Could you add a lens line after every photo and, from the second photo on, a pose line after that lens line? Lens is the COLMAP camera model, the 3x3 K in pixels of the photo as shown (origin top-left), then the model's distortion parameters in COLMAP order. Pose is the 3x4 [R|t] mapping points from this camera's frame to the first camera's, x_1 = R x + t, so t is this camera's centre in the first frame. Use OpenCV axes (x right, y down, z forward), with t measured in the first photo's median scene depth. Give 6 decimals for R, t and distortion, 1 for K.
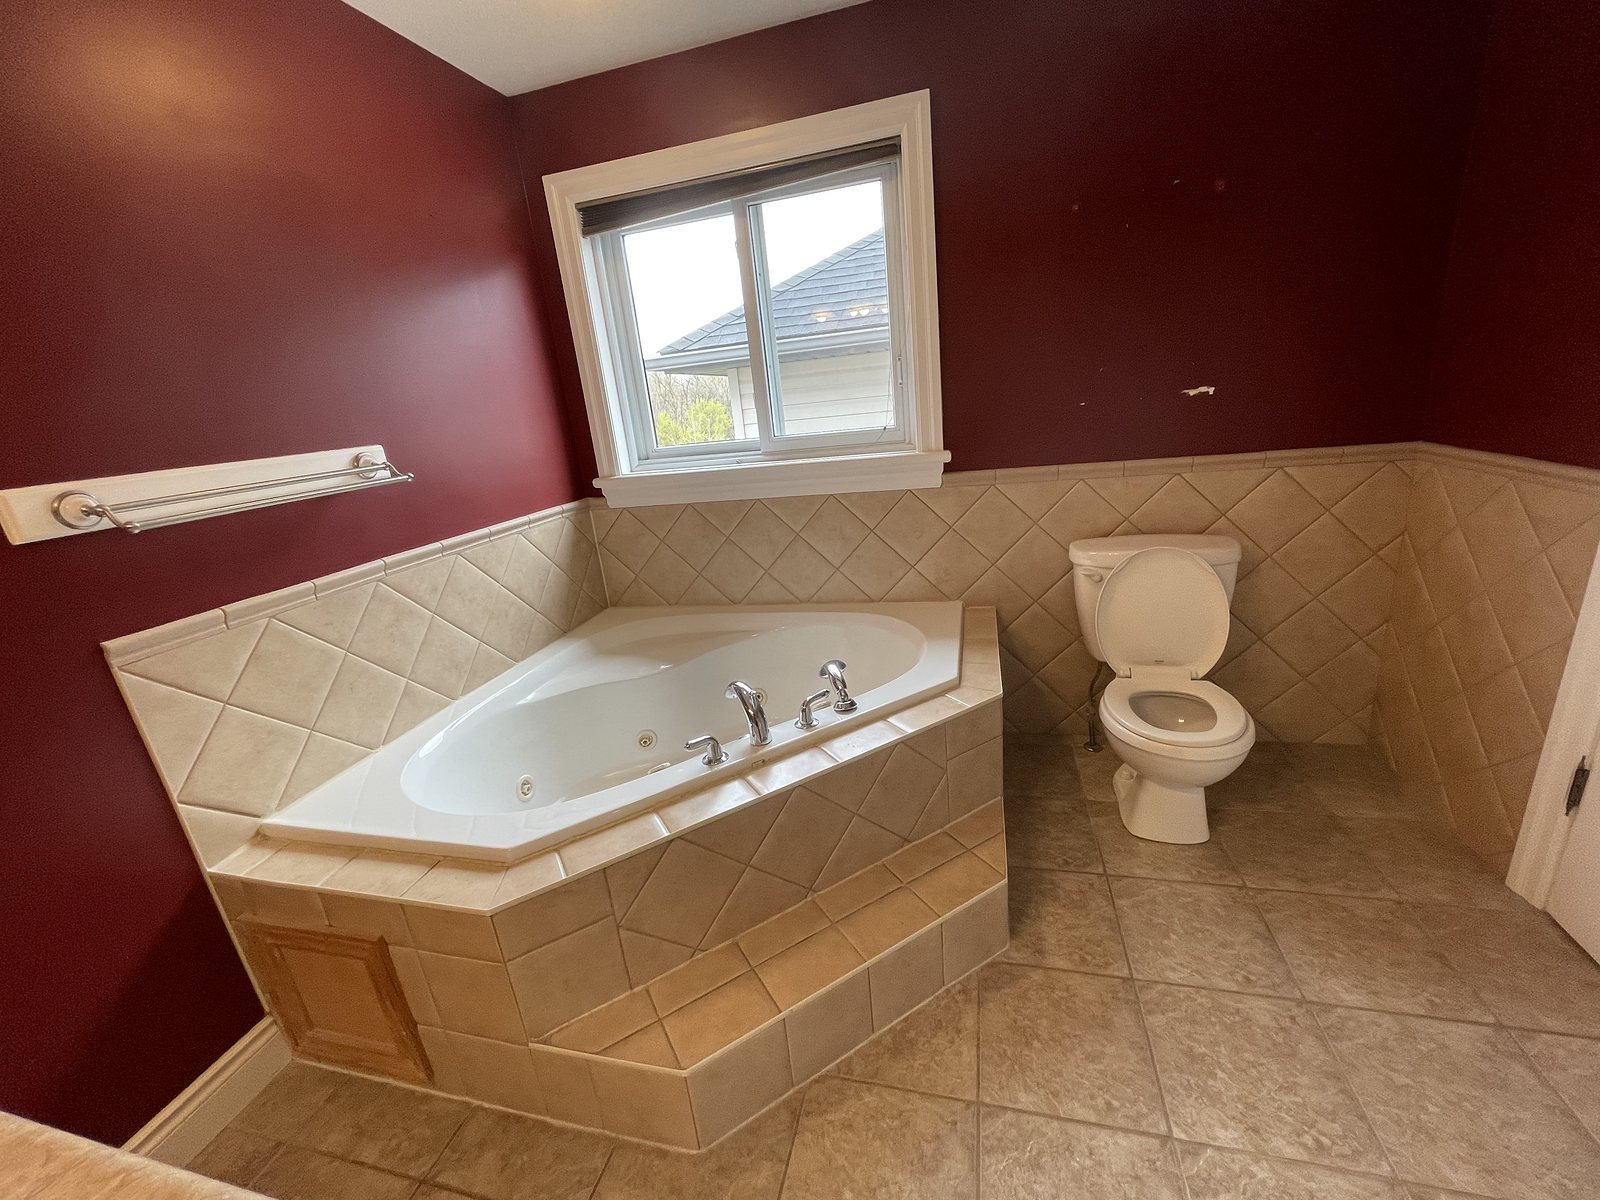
lens RADIAL K [[645.5, 0, 797.9], [0, 645.5, 606.1], [0, 0, 1]] dist [-0.003582, 0.000114]
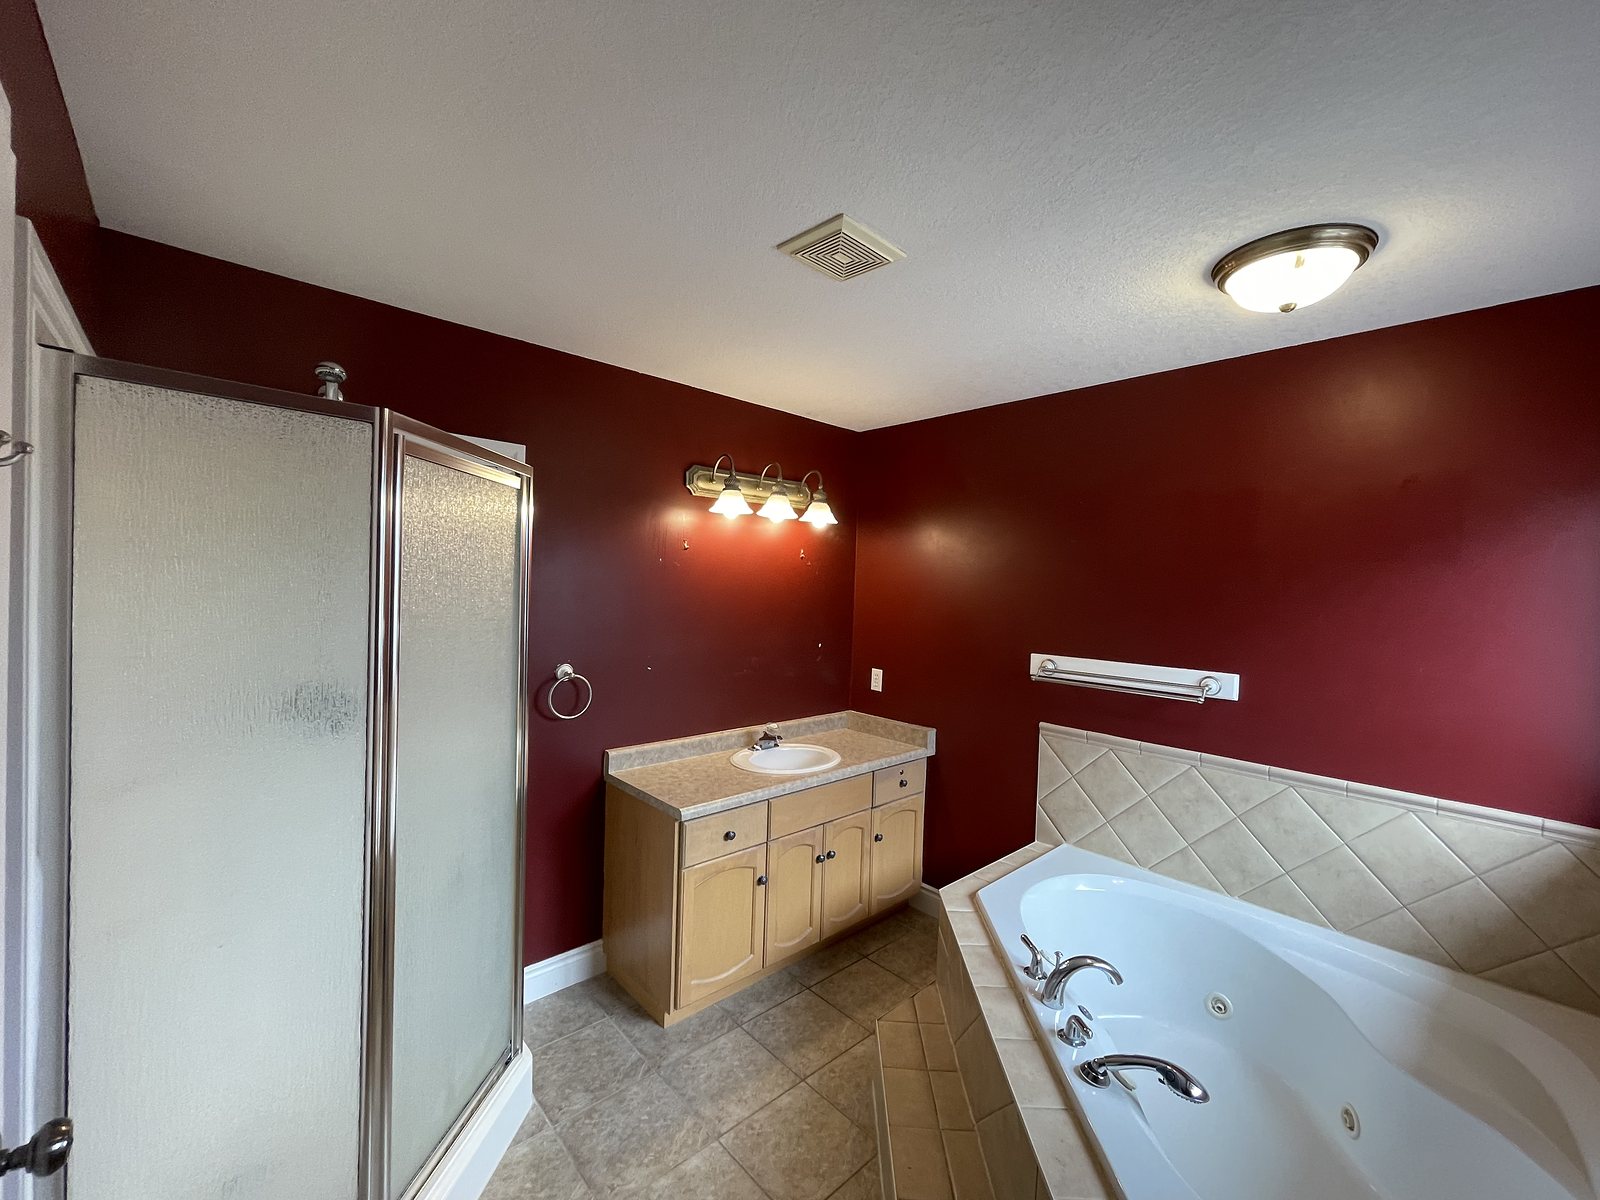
lens RADIAL K [[645.5, 0, 799.3], [0, 645.5, 596.4], [0, 0, 1]] dist [-0.003582, 0.000114]
pose [[-0.526635, 0.092802, -0.845011, 0.847331], [-0.252219, 0.932207, 0.259569, -0.488767], [0.811814, 0.349826, -0.467526, 0.800243]]
